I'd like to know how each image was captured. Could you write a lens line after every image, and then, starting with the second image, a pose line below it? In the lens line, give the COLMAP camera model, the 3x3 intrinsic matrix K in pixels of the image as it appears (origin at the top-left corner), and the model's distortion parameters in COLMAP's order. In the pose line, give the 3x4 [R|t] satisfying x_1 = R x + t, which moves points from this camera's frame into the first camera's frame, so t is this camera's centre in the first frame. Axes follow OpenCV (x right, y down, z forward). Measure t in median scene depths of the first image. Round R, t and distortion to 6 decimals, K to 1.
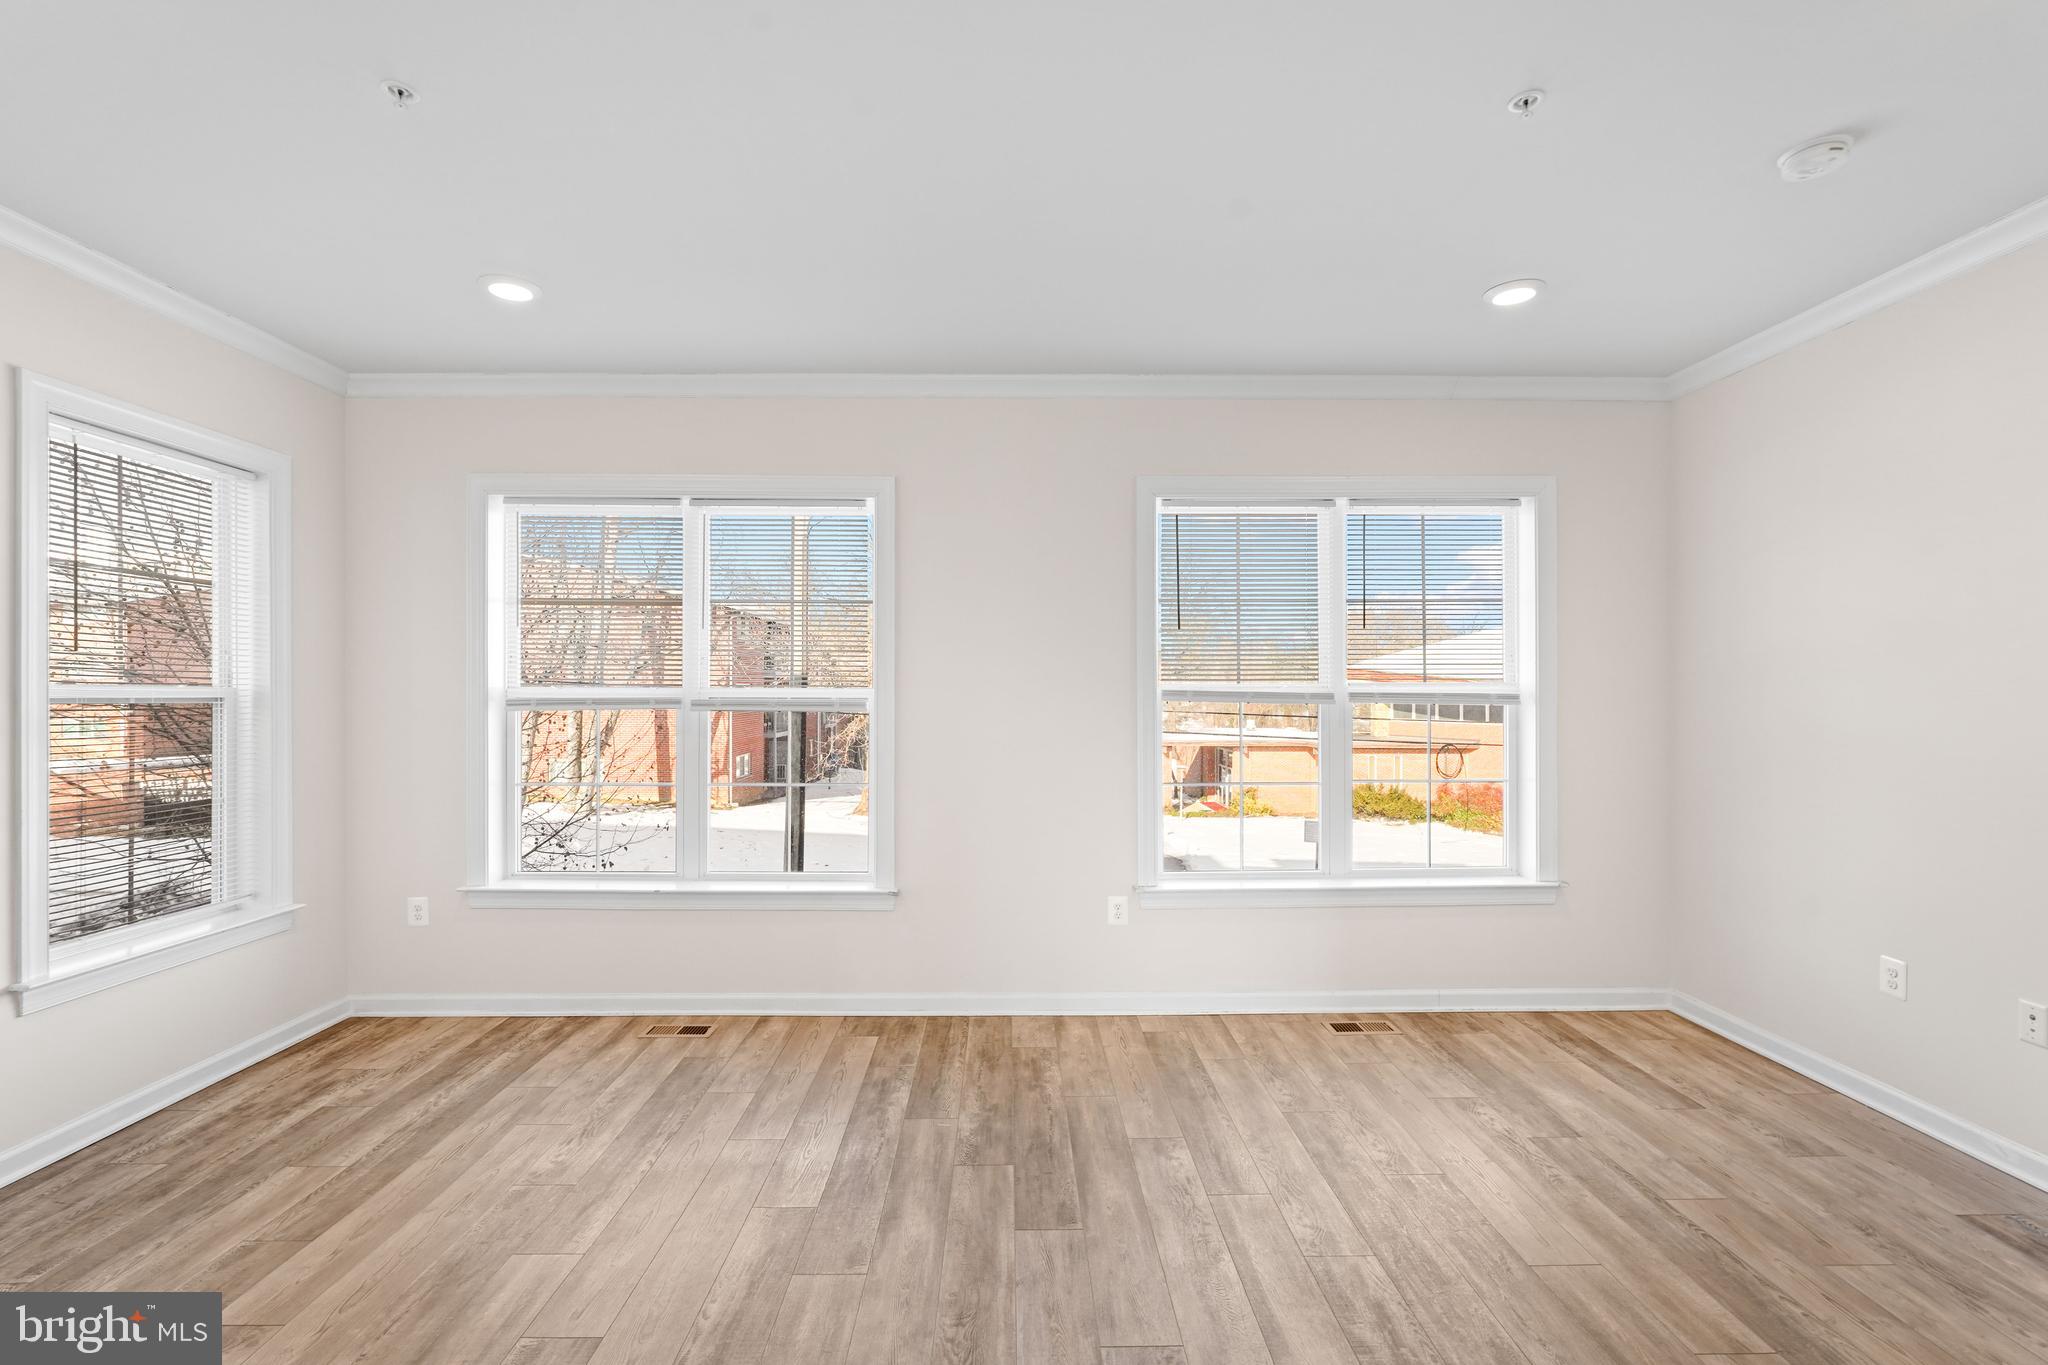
lens RADIAL K [[921.4, 0, 1013.0], [0, 921.4, 660.5], [0, 0, 1]] dist [-0.000249, 0.000273]
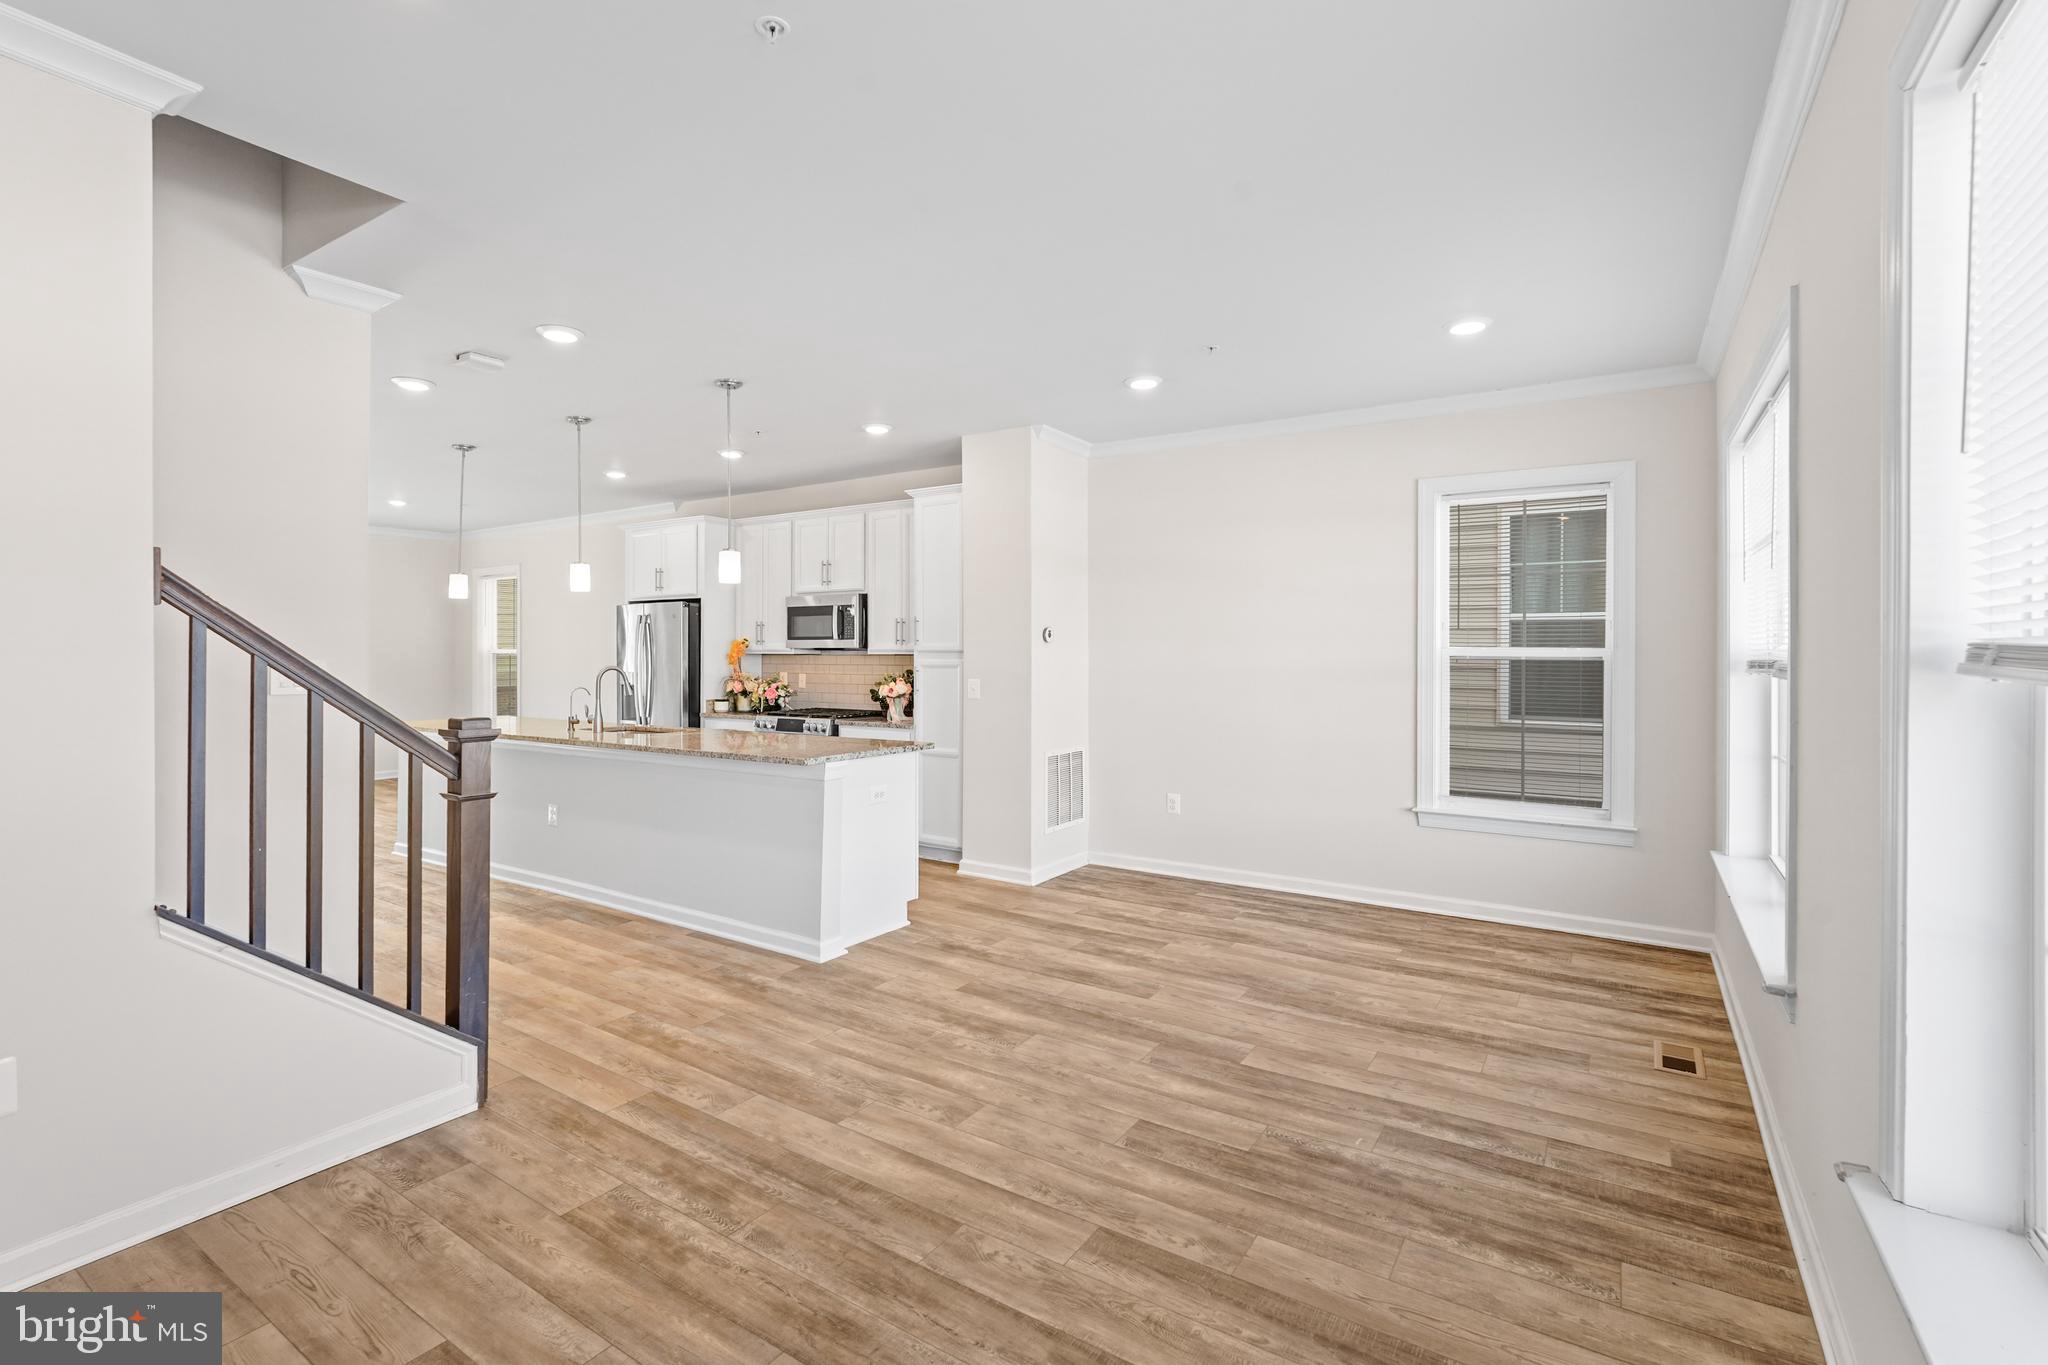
lens RADIAL K [[921.4, 0, 1013.0], [0, 921.4, 660.5], [0, 0, 1]] dist [-0.000249, 0.000273]
pose [[-0.557215, 0.001520, -0.830367, 0.764951], [0.023653, 0.999622, -0.014043, 0.045044], [0.830031, -0.027466, -0.557041, 1.120151]]
